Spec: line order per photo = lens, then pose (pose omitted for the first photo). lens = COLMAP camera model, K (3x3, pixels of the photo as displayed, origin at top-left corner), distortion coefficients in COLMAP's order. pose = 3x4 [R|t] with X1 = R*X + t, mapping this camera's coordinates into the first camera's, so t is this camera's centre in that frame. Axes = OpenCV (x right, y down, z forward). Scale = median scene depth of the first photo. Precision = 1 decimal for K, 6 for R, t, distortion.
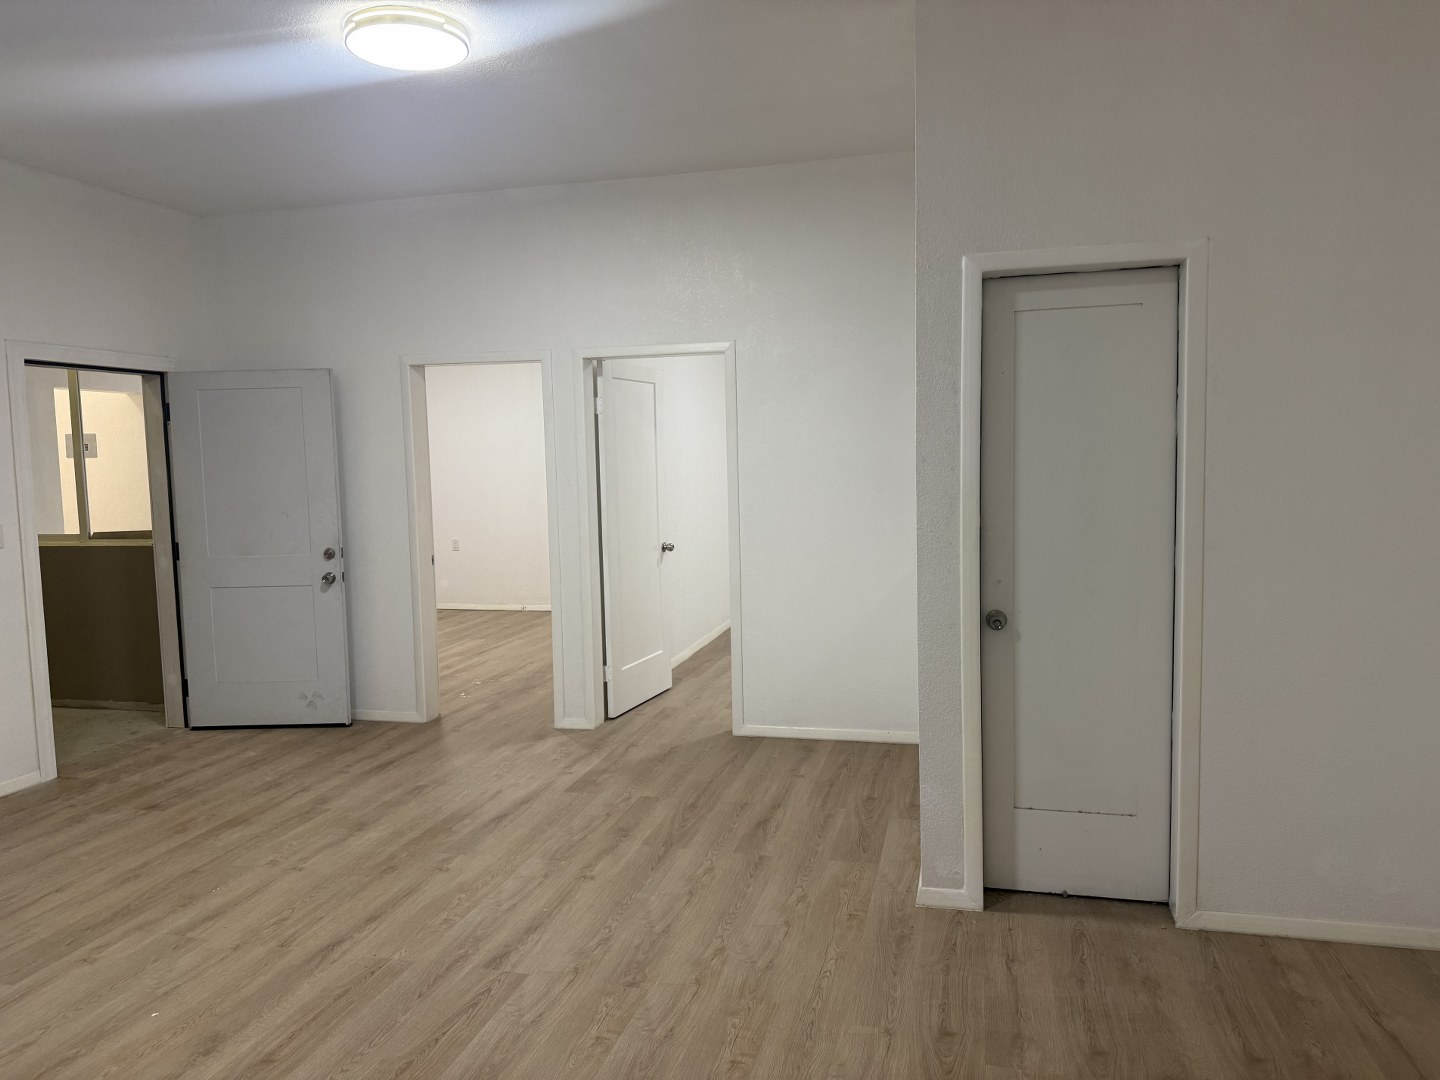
lens RADIAL K [[1035.7, 0, 720.0], [0, 1035.7, 540.0], [0, 0, 1]] dist [-0.000292, -0.001933]
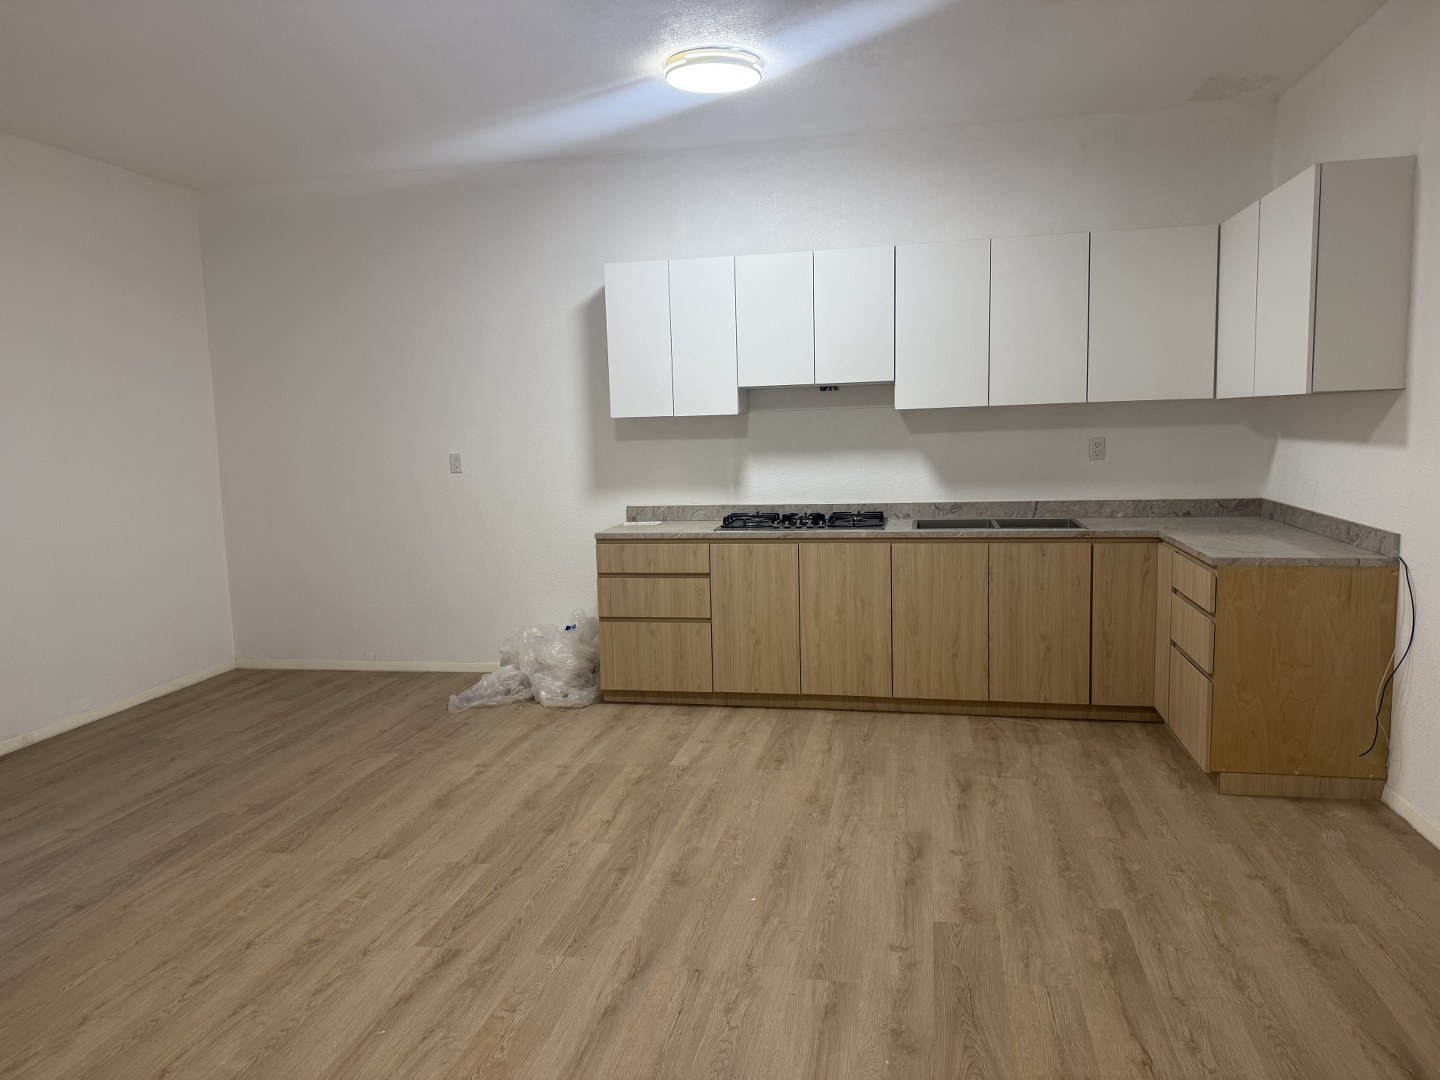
lens RADIAL K [[1008.5, 0, 720.0], [0, 1008.5, 540.0], [0, 0, 1]] dist [0.107452, -0.179439]
pose [[-0.996986, 0.061519, -0.047259, -0.395961], [0.050325, 0.976514, 0.209496, -0.132922], [0.059037, 0.206486, -0.976667, 1.652810]]
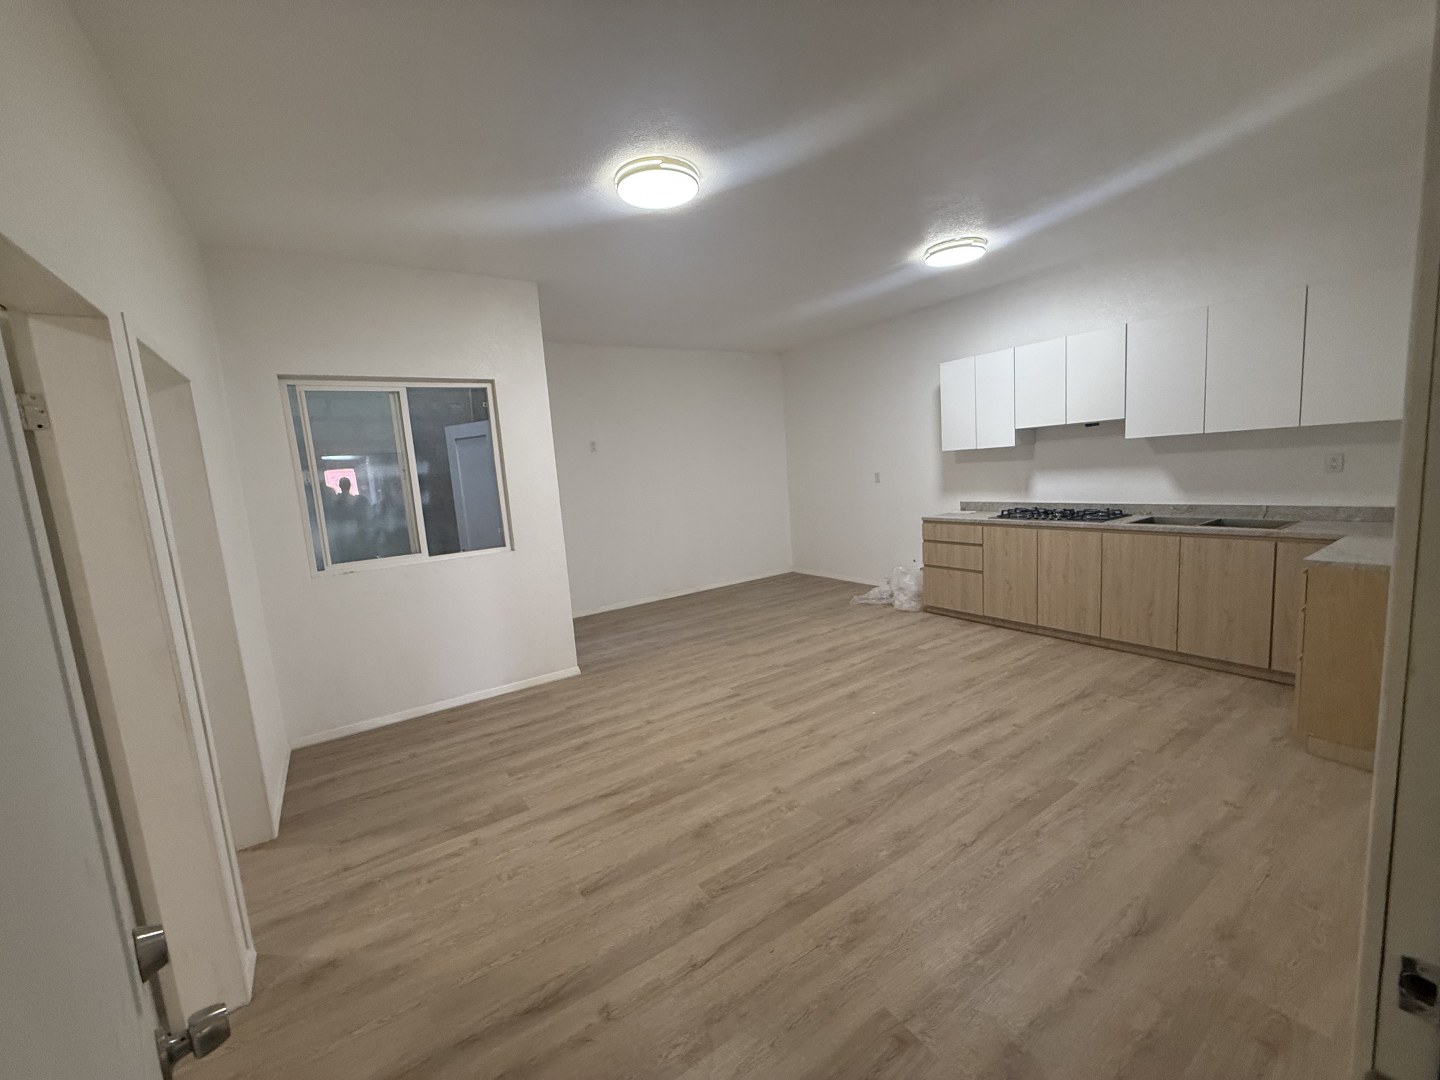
lens RADIAL K [[577.8, 0, 720.0], [0, 577.8, 540.0], [0, 0, 1]] dist [0.001651, 0.000233]
pose [[-0.742500, -0.004890, 0.669828, -0.919833], [0.150663, 0.973132, 0.174113, -0.127825], [-0.652683, 0.230197, -0.721814, 1.650253]]
